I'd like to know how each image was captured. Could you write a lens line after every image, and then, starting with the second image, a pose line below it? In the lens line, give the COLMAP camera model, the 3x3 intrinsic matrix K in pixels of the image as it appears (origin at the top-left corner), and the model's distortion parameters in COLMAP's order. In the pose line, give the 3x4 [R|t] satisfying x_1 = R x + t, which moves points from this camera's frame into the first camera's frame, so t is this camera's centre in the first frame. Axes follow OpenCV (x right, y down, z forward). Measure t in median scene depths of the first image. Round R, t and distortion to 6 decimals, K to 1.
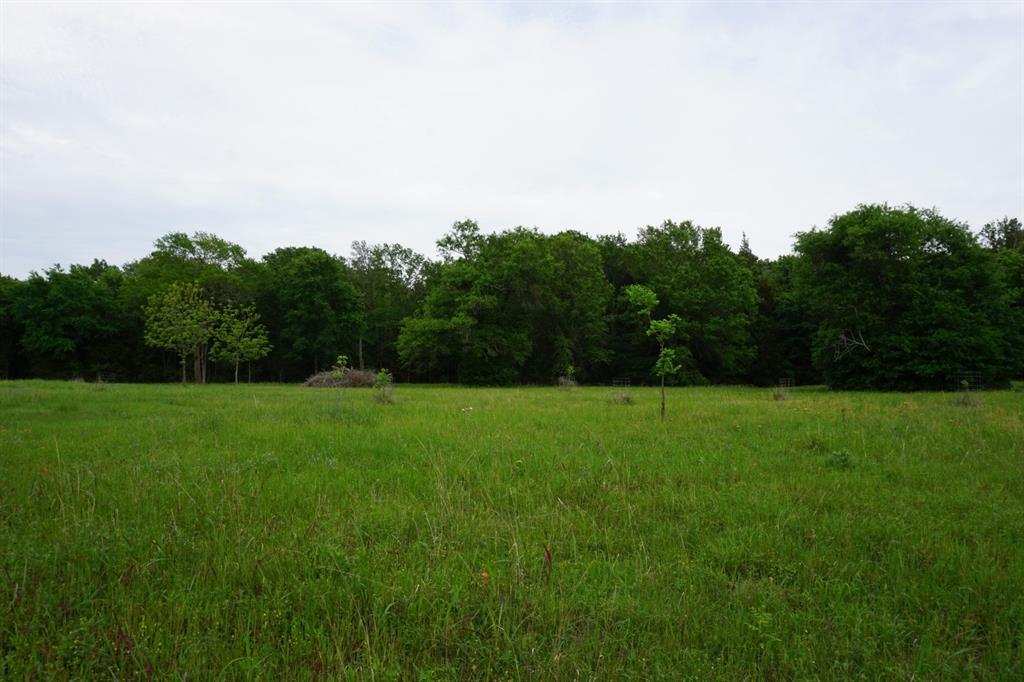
lens RADIAL K [[684.4, 0, 508.5], [0, 684.4, 338.9], [0, 0, 1]] dist [-0.065577, 0.061410]
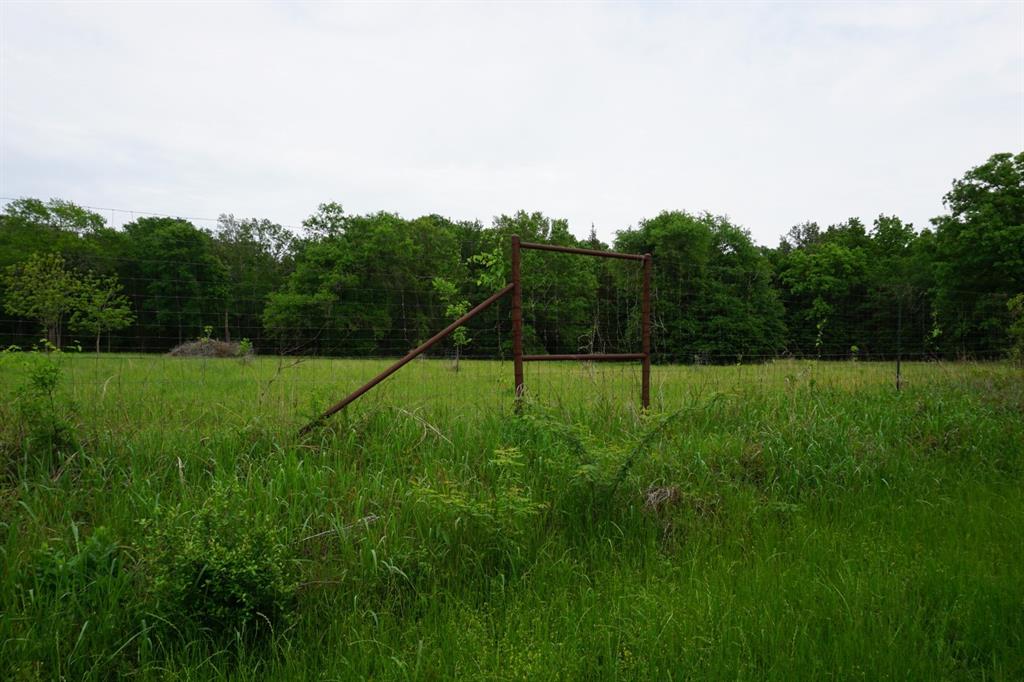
lens RADIAL K [[684.4, 0, 508.5], [0, 684.4, 338.9], [0, 0, 1]] dist [-0.065577, 0.061410]
pose [[0.983862, 0.017759, 0.178045, 0.024369], [-0.023832, 0.999203, 0.032025, -0.001745], [-0.177334, -0.035752, 0.983501, -0.098387]]
